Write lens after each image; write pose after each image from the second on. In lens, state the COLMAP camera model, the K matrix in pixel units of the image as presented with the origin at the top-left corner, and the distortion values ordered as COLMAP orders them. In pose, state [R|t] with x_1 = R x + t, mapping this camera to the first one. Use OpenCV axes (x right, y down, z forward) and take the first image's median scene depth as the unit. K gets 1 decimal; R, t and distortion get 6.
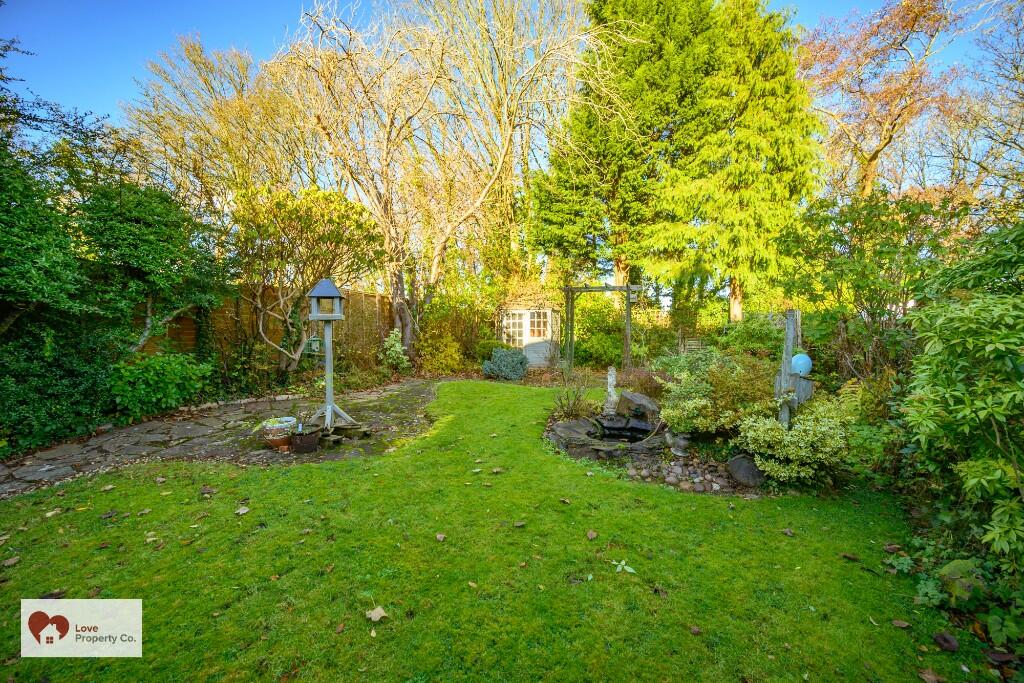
lens RADIAL K [[409.3, 0, 515.1], [0, 409.3, 346.8], [0, 0, 1]] dist [-0.000606, -0.000081]
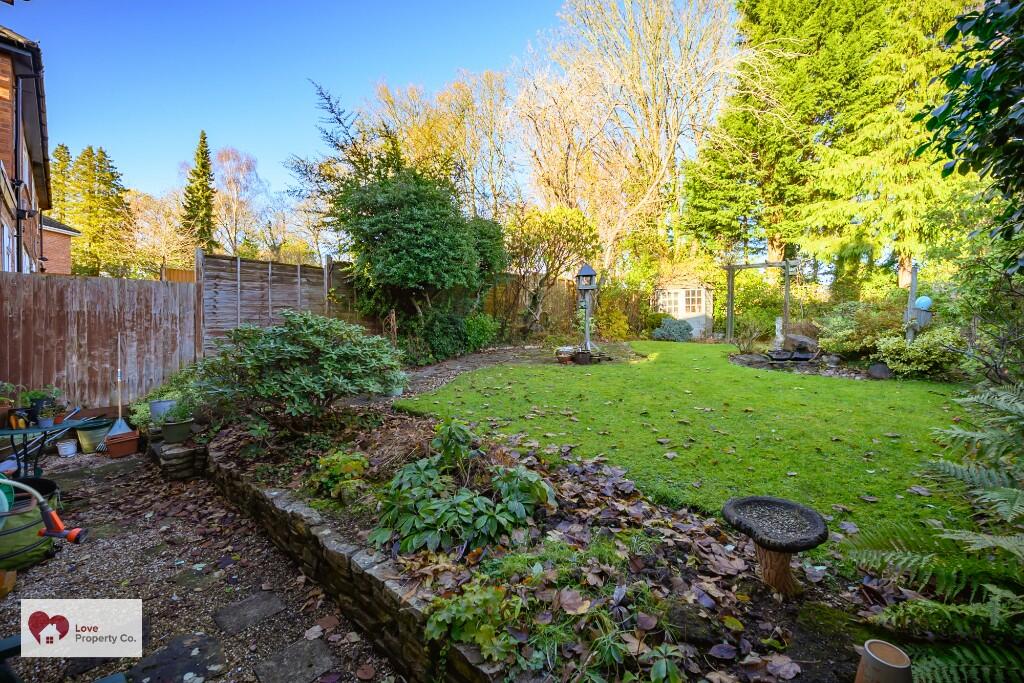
lens RADIAL K [[441.7, 0, 509.8], [0, 441.7, 342.5], [0, 0, 1]] dist [0.001594, -0.000338]
pose [[0.963673, -0.002056, -0.267077, -0.111996], [0.002854, 0.999993, 0.002602, 0.057304], [0.267070, -0.003270, 0.963672, -0.319555]]
